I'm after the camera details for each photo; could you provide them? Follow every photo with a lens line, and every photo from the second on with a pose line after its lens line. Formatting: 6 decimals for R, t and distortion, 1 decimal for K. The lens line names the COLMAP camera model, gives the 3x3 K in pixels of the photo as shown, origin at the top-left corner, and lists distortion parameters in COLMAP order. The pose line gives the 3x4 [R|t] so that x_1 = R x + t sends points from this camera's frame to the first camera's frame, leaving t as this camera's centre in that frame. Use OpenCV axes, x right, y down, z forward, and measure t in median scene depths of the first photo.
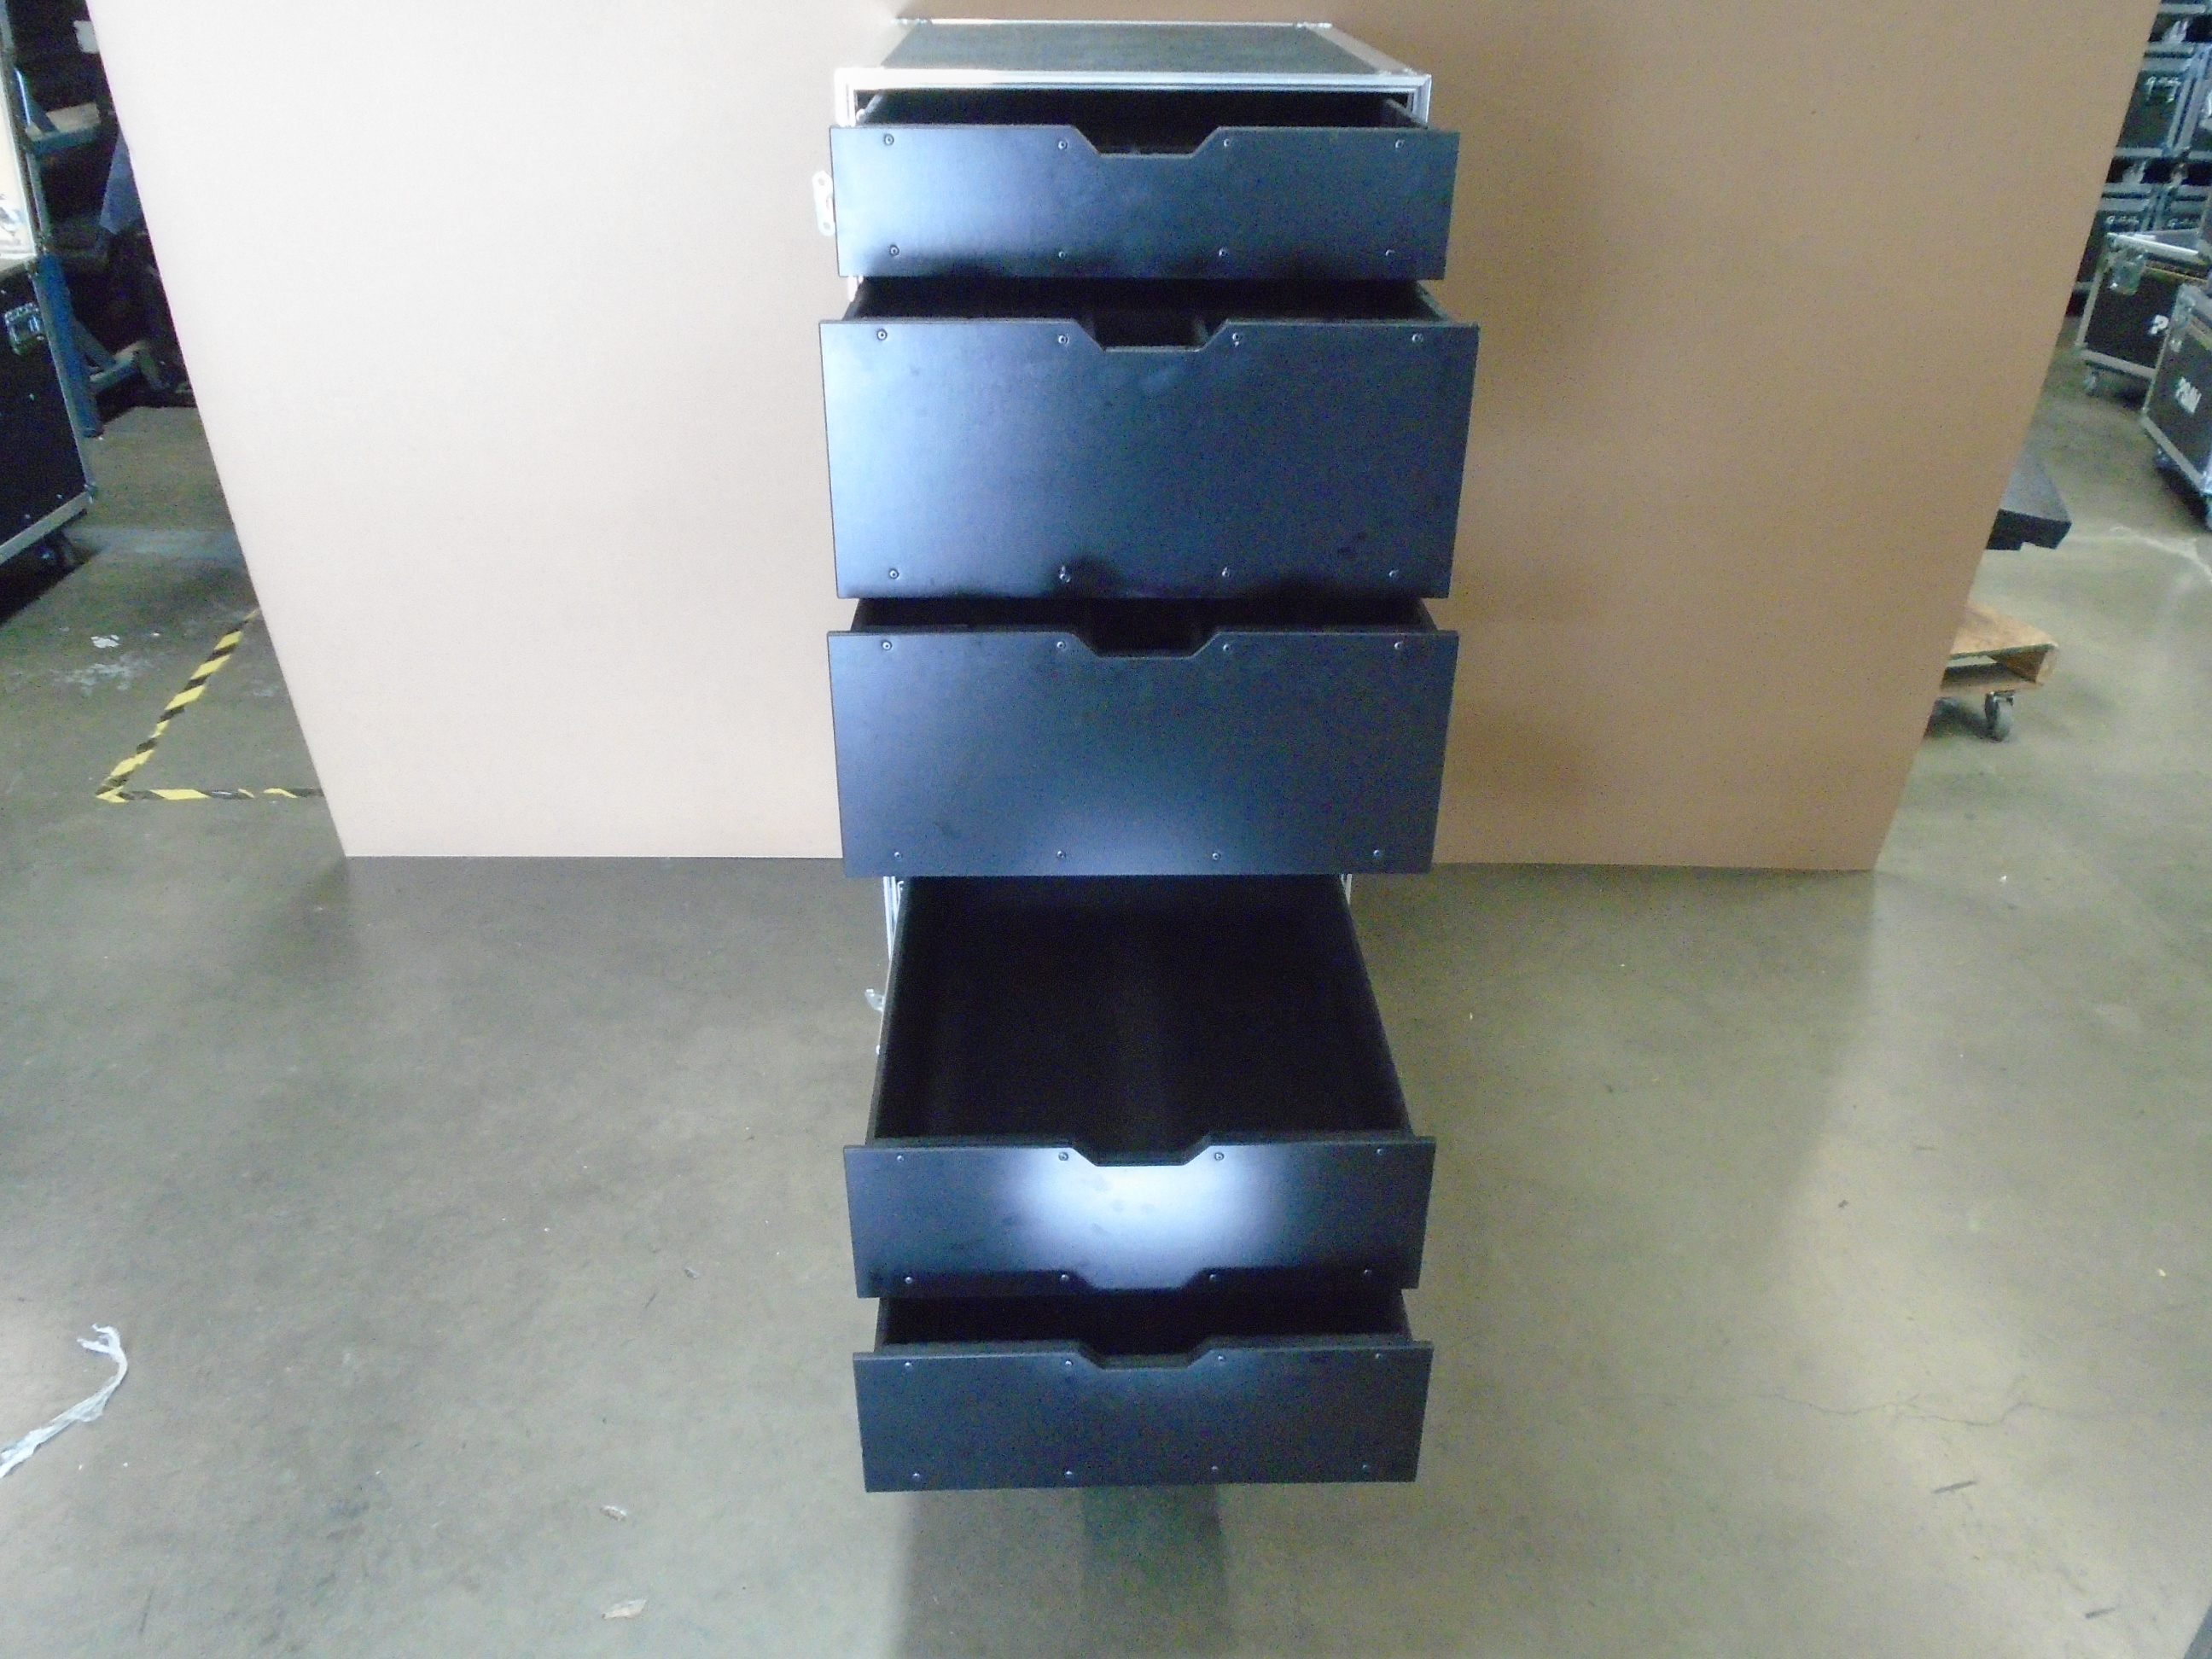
lens RADIAL K [[1716.0, 0, 1106.0], [0, 1716.0, 829.5], [0, 0, 1]] dist [-0.009498, 0.002790]
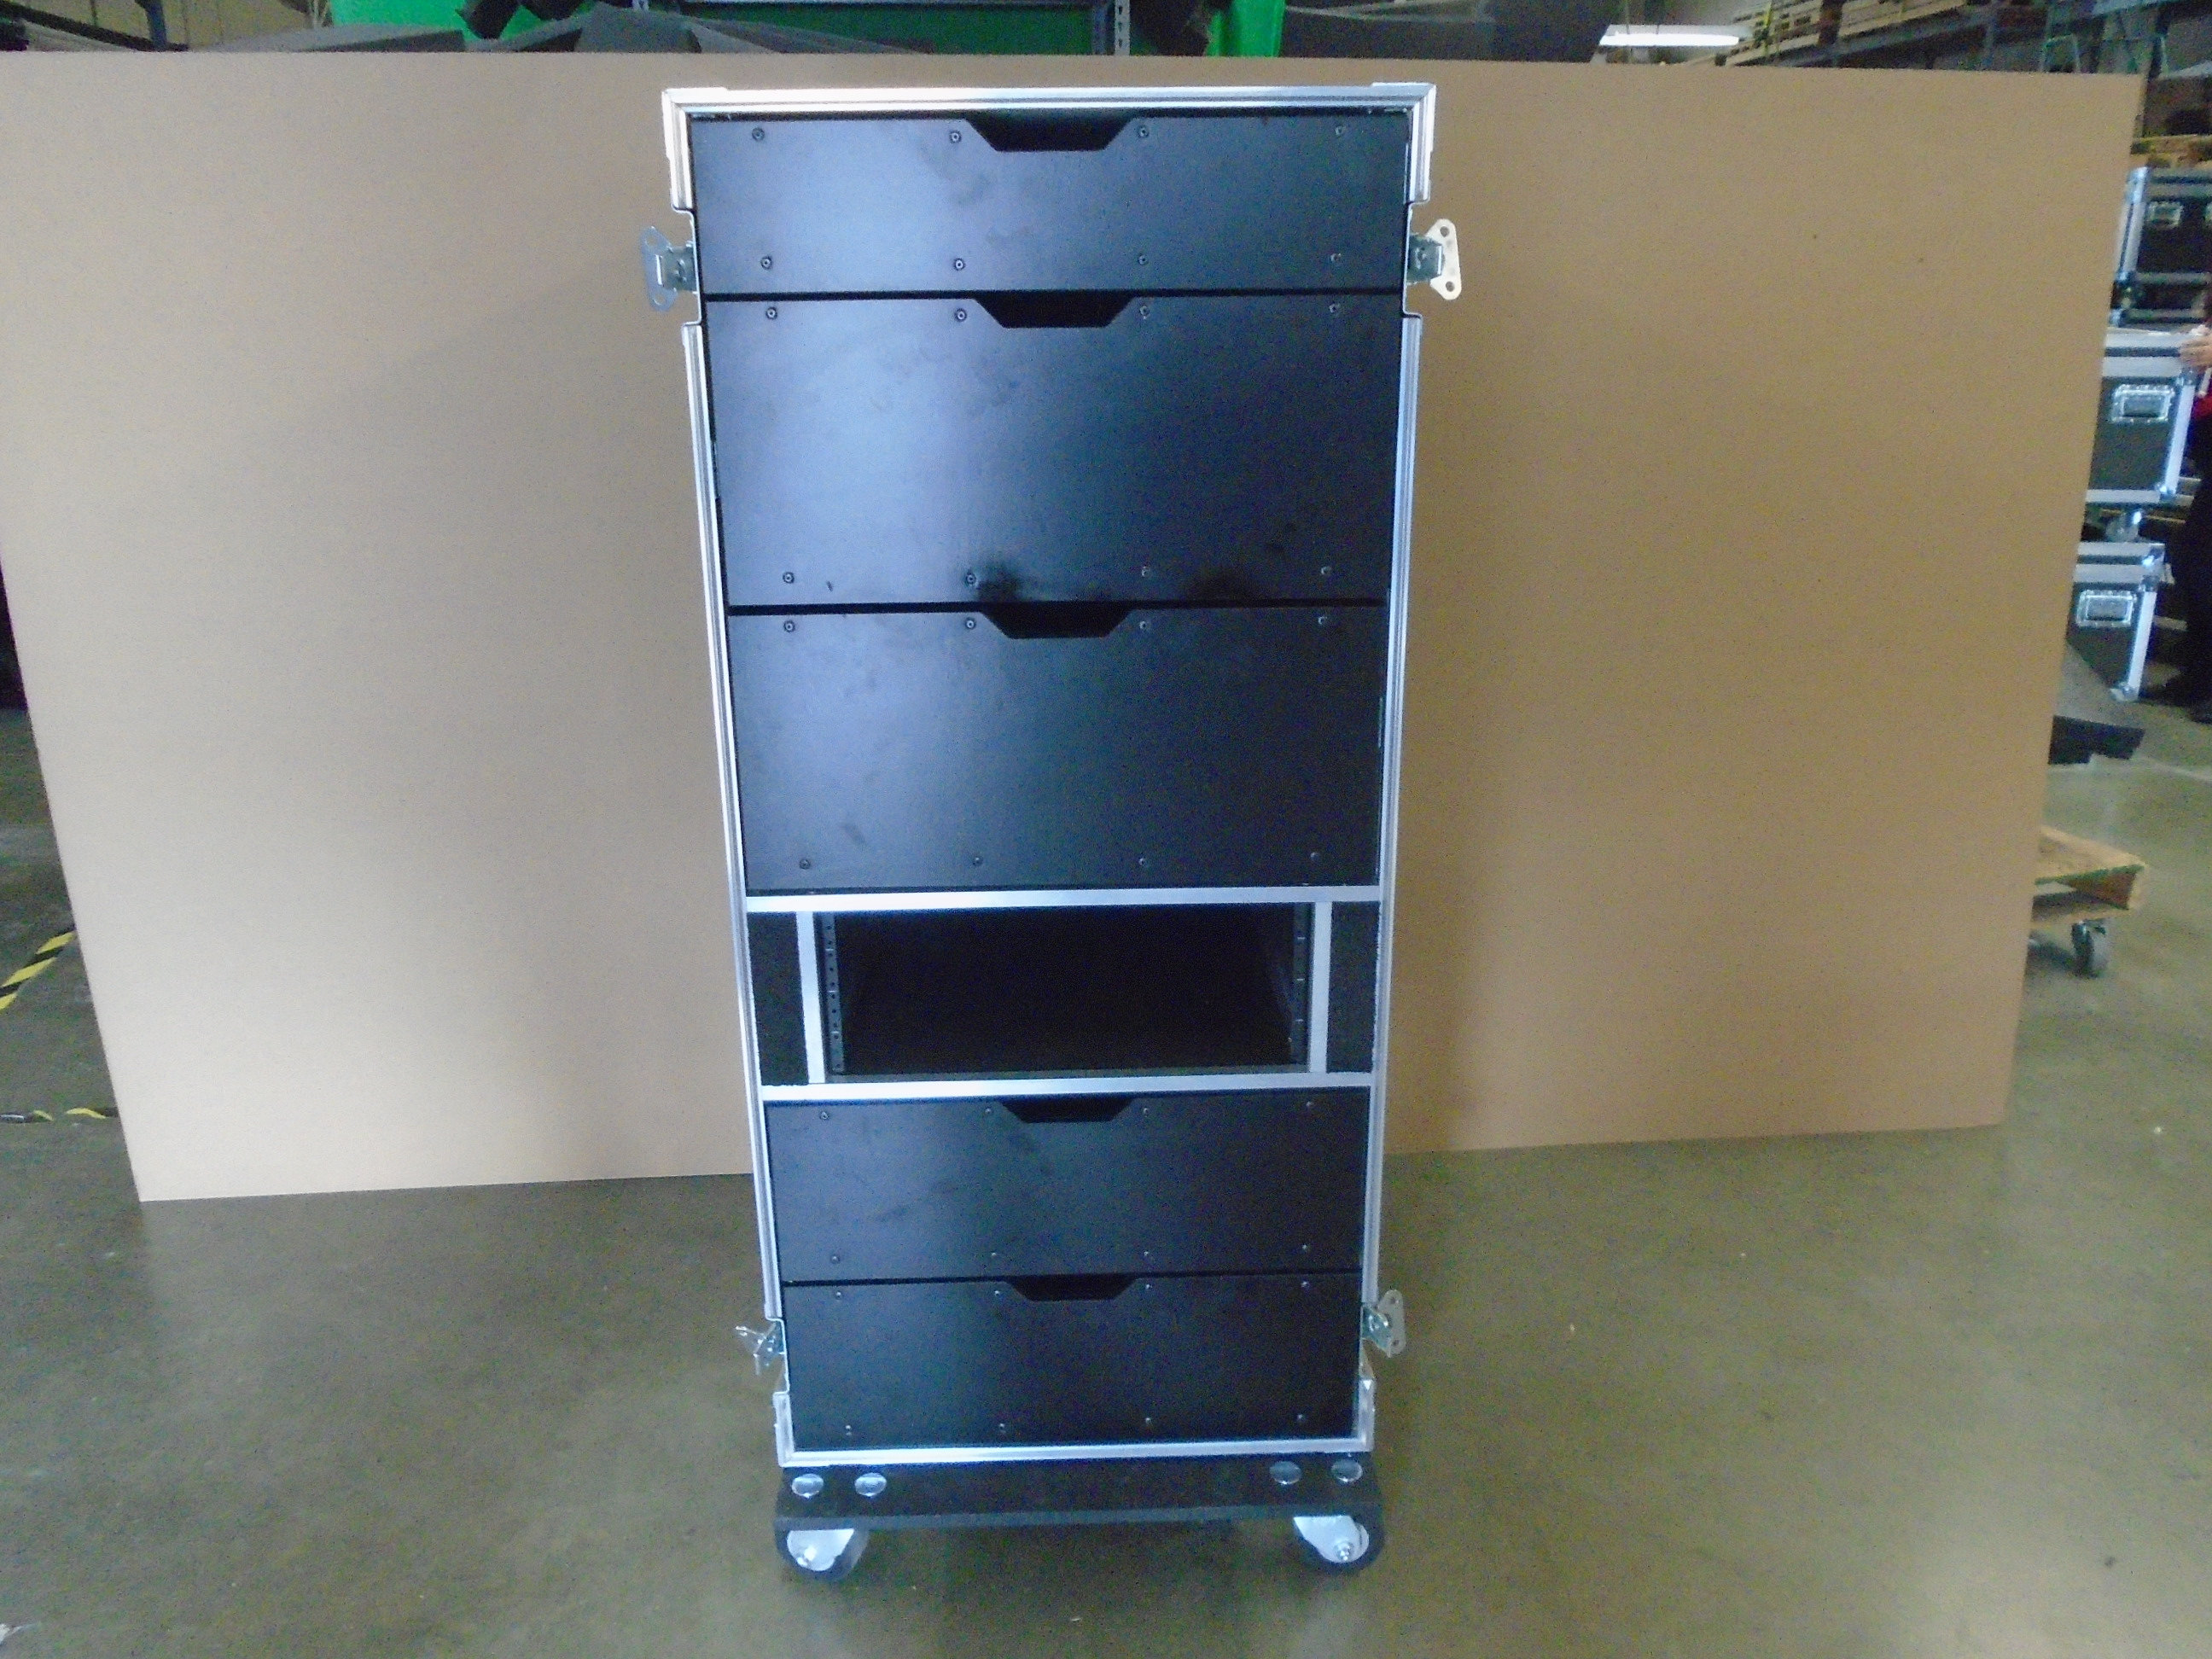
lens RADIAL K [[1713.0, 0, 1102.9], [0, 1713.0, 821.4], [0, 0, 1]] dist [-0.005126, -0.001163]
pose [[0.998603, -0.034423, 0.040081, -0.021043], [0.041367, 0.981327, -0.187848, 0.014172], [-0.032867, 0.189244, 0.981380, 0.139947]]
